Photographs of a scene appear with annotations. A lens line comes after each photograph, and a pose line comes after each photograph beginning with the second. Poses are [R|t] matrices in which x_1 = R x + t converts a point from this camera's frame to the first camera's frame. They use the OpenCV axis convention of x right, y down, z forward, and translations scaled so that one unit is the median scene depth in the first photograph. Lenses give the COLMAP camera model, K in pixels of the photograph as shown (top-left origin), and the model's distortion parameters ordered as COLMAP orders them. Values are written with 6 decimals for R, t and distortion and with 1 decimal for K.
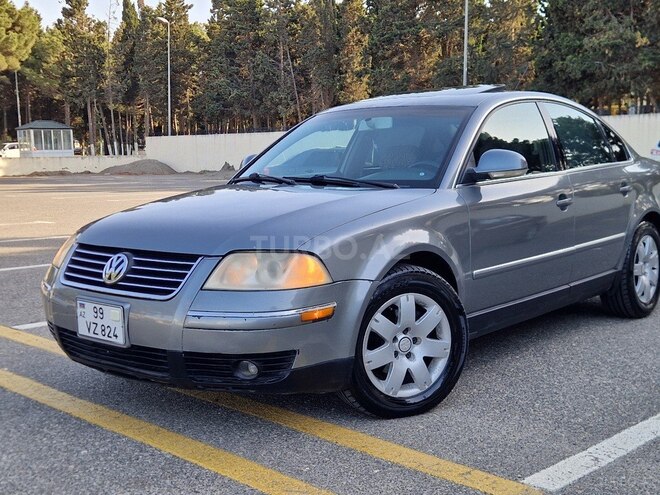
lens RADIAL K [[779.6, 0, 330.0], [0, 779.6, 247.5], [0, 0, 1]] dist [0.079422, -0.031212]
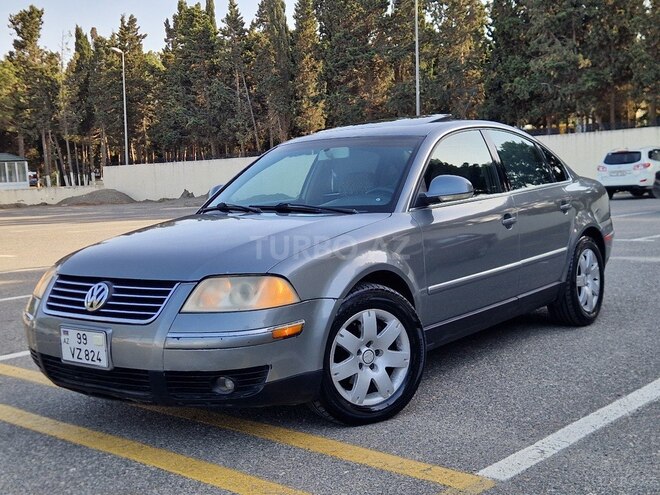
lens RADIAL K [[772.3, 0, 333.6], [0, 772.3, 251.1], [0, 0, 1]] dist [0.079815, -0.026887]
pose [[0.997933, -0.034151, 0.054438, -0.005957], [0.035492, 0.999085, -0.023846, 0.001197], [-0.053574, 0.025728, 0.998232, -0.076406]]
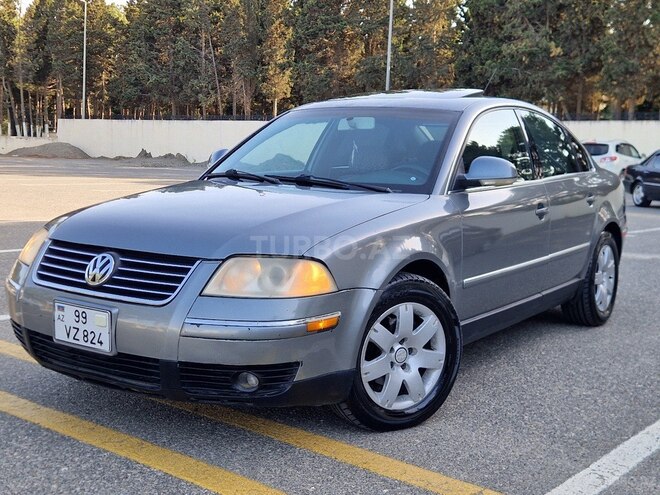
lens RADIAL K [[779.6, 0, 330.0], [0, 779.6, 247.5], [0, 0, 1]] dist [0.079422, -0.031212]
pose [[0.993964, 0.030039, 0.105513, -0.096873], [-0.030906, 0.999501, 0.006596, -0.012724], [-0.105262, -0.009817, 0.994396, 0.047935]]
